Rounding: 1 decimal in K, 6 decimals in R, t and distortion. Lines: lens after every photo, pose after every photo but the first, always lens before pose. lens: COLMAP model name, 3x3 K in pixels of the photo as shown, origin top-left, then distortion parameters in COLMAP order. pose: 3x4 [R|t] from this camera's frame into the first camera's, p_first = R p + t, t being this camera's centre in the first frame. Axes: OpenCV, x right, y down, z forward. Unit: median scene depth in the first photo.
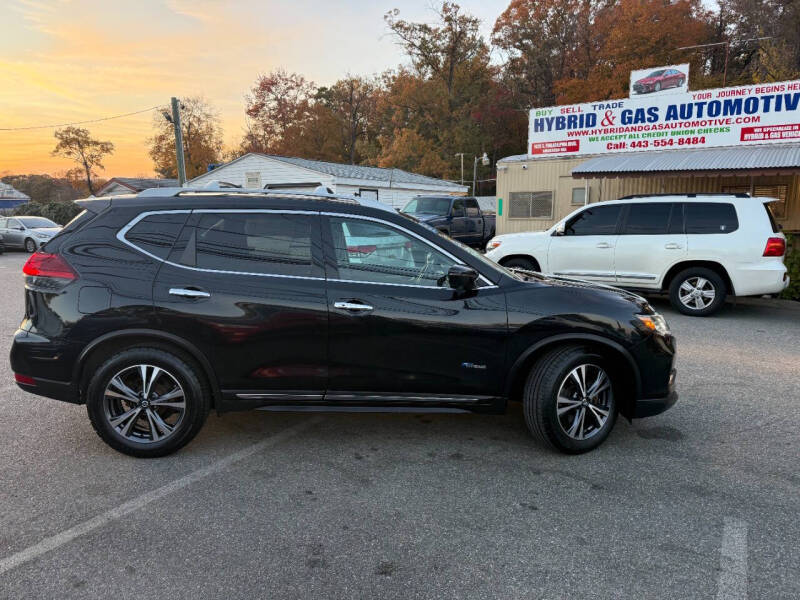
lens RADIAL K [[595.9, 0, 402.2], [0, 595.9, 300.0], [0, 0, 1]] dist [0.016546, -0.007325]
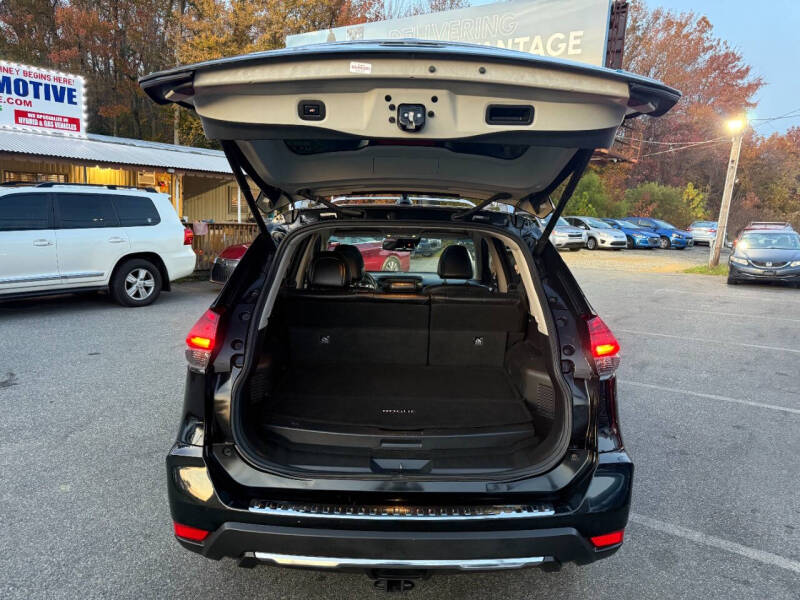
lens RADIAL K [[595.9, 0, 402.2], [0, 595.9, 300.0], [0, 0, 1]] dist [0.016546, -0.007325]
pose [[0.041101, -0.147840, 0.988157, -0.361654], [0.104334, 0.984221, 0.142912, -0.059711], [-0.993693, 0.097224, 0.055877, 0.348397]]
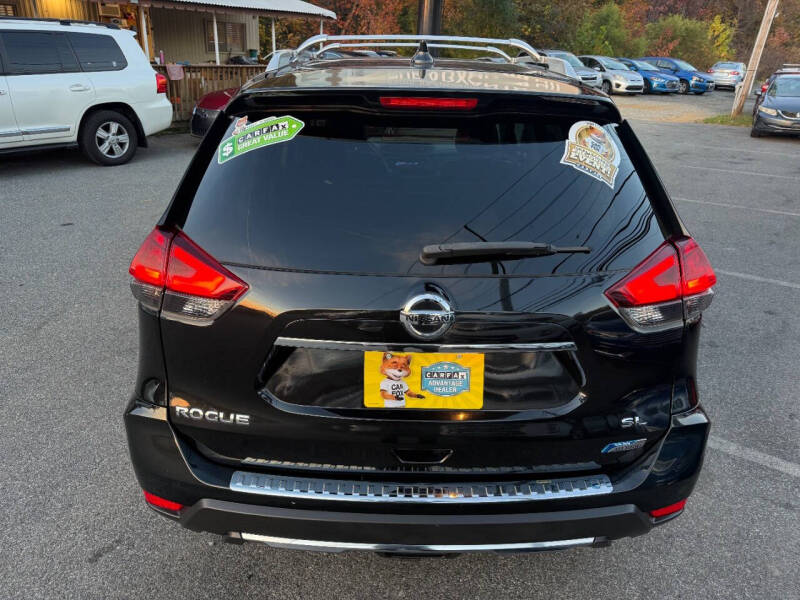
lens RADIAL K [[587.0, 0, 403.2], [0, 587.0, 314.4], [0, 0, 1]] dist [0.004611, -0.010018]
pose [[0.031935, -0.415768, 0.908910, -0.310826], [0.102627, 0.905931, 0.410800, -0.066663], [-0.994207, 0.080160, 0.071600, 0.355349]]
